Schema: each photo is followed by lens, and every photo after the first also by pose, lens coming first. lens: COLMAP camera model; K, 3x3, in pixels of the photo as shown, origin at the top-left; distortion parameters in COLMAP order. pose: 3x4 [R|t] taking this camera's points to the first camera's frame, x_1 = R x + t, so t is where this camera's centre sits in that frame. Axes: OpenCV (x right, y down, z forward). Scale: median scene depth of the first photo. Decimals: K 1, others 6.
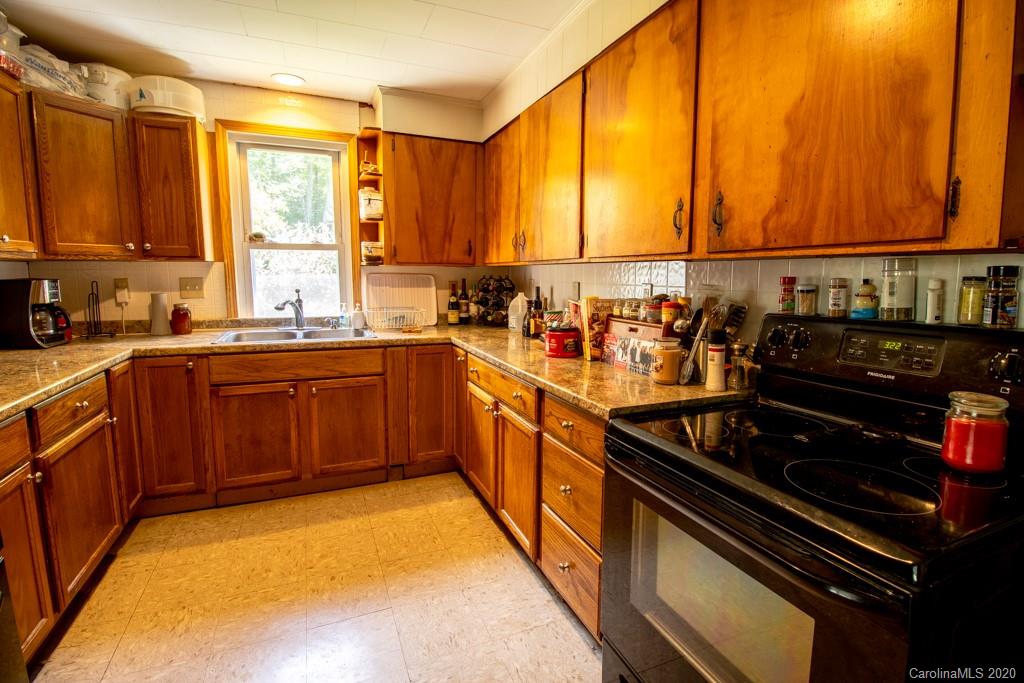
lens RADIAL K [[480.5, 0, 510.1], [0, 480.5, 335.7], [0, 0, 1]] dist [-0.008794, -0.006993]
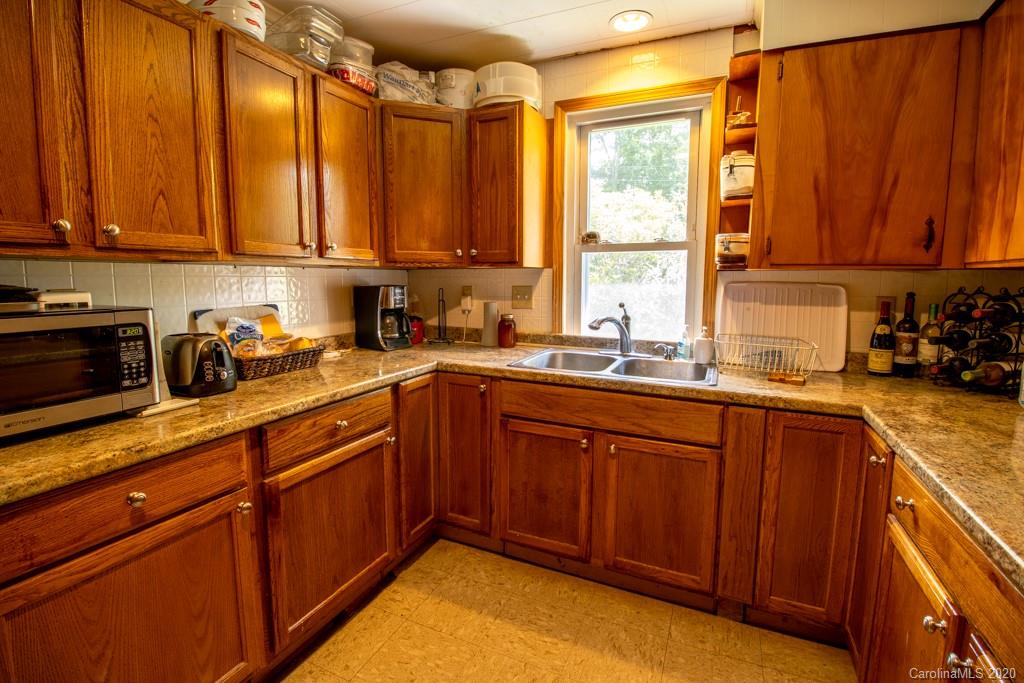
lens RADIAL K [[480.5, 0, 507.8], [0, 480.5, 330.5], [0, 0, 1]] dist [-0.008794, -0.006993]
pose [[0.684720, 0.075349, -0.724901, -0.019554], [-0.096232, 0.995280, 0.012556, -0.049297], [0.722425, 0.061161, 0.688739, 0.382970]]
